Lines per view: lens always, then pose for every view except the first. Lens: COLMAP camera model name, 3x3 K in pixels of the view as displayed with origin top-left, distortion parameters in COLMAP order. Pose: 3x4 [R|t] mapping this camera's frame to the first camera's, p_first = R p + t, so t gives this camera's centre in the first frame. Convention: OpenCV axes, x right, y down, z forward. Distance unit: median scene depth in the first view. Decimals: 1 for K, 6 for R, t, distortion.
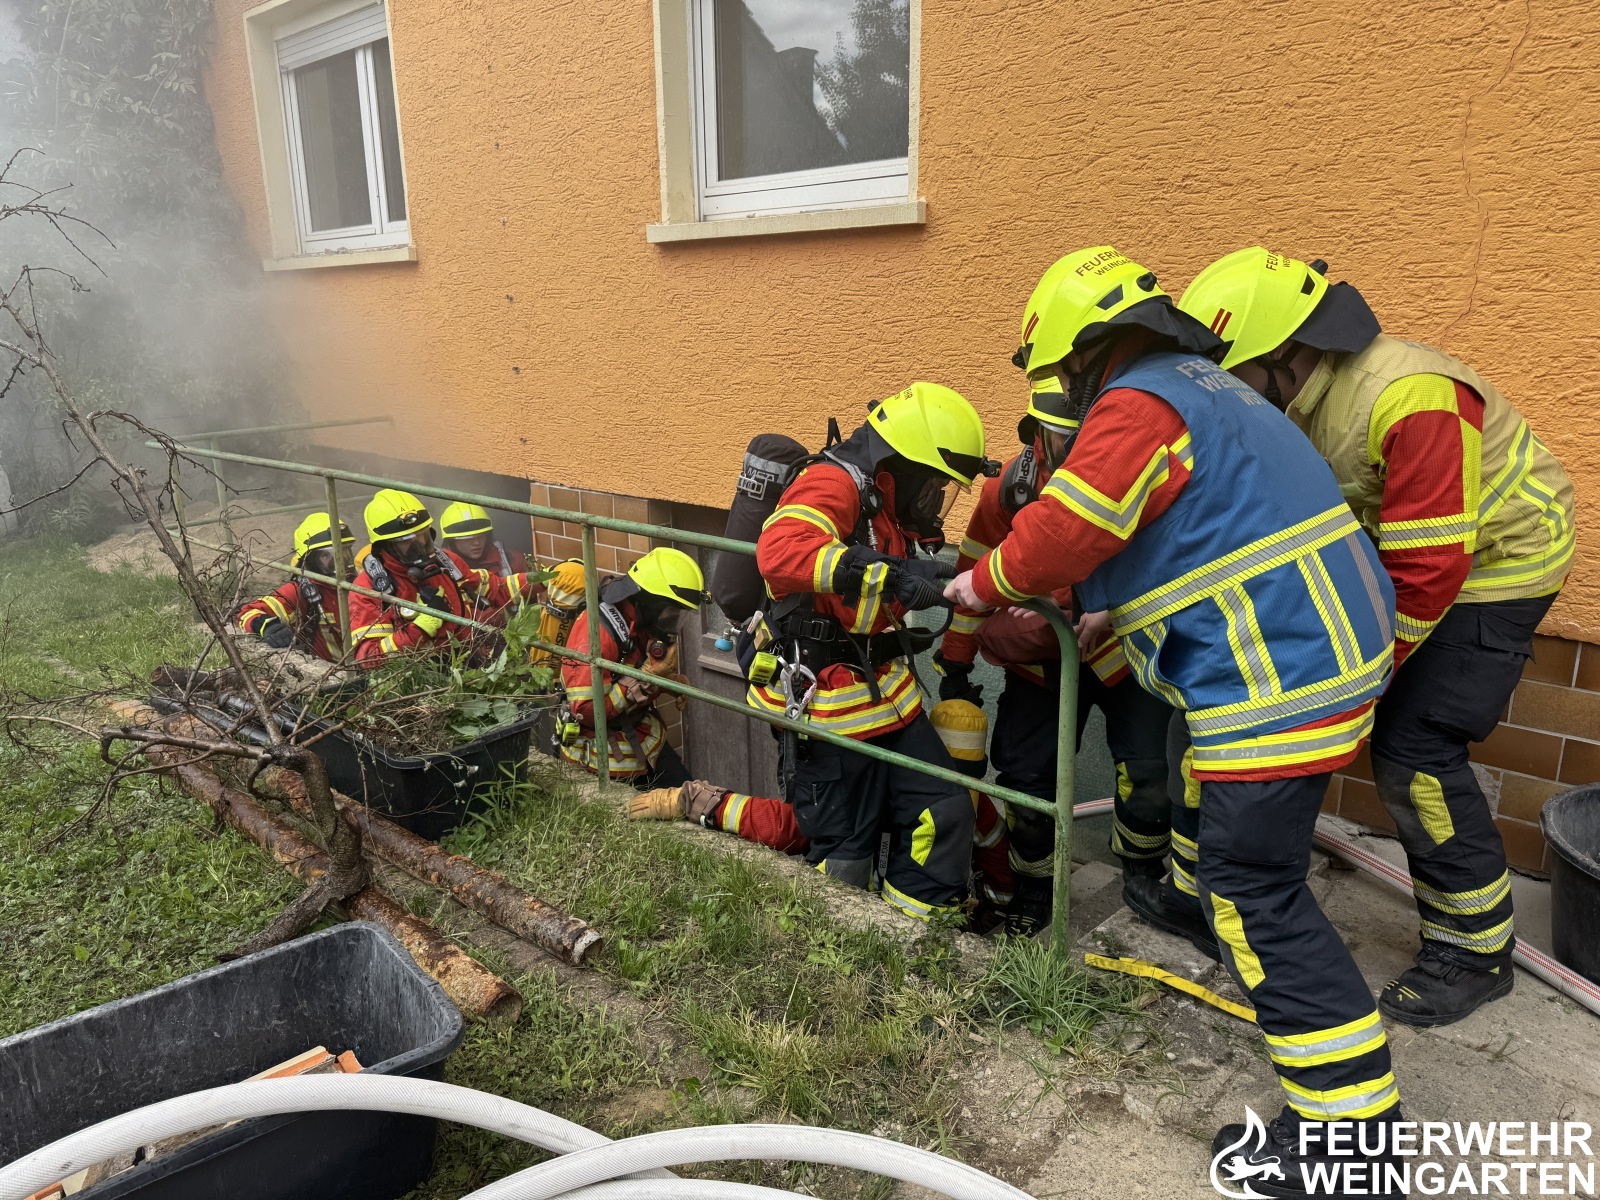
lens RADIAL K [[1111.8, 0, 805.4], [0, 1111.8, 608.1], [0, 0, 1]] dist [-0.017800, 0.008430]
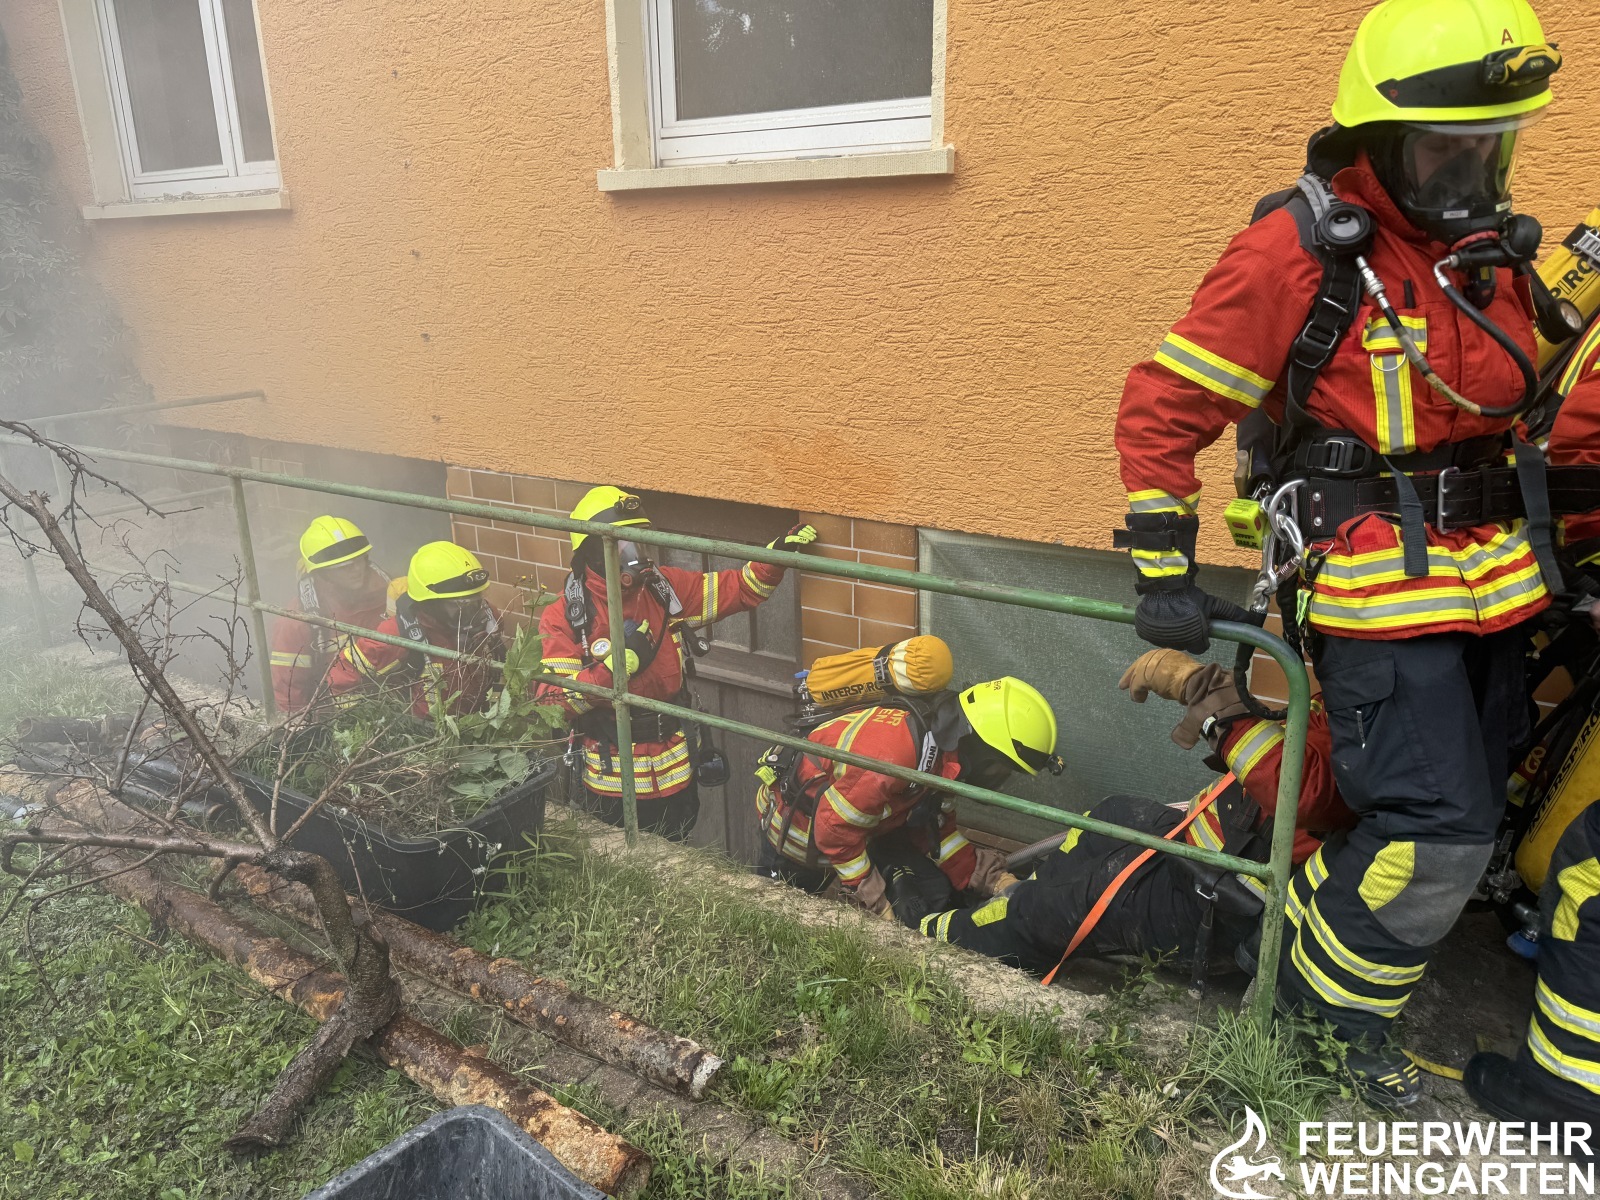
lens RADIAL K [[1111.8, 0, 794.6], [0, 1111.8, 595.4], [0, 0, 1]] dist [-0.017800, 0.008430]
pose [[0.988141, -0.045662, 0.146601, -0.181023], [0.040157, 0.998380, 0.040297, -0.058909], [-0.148204, -0.033933, 0.988374, 0.151402]]
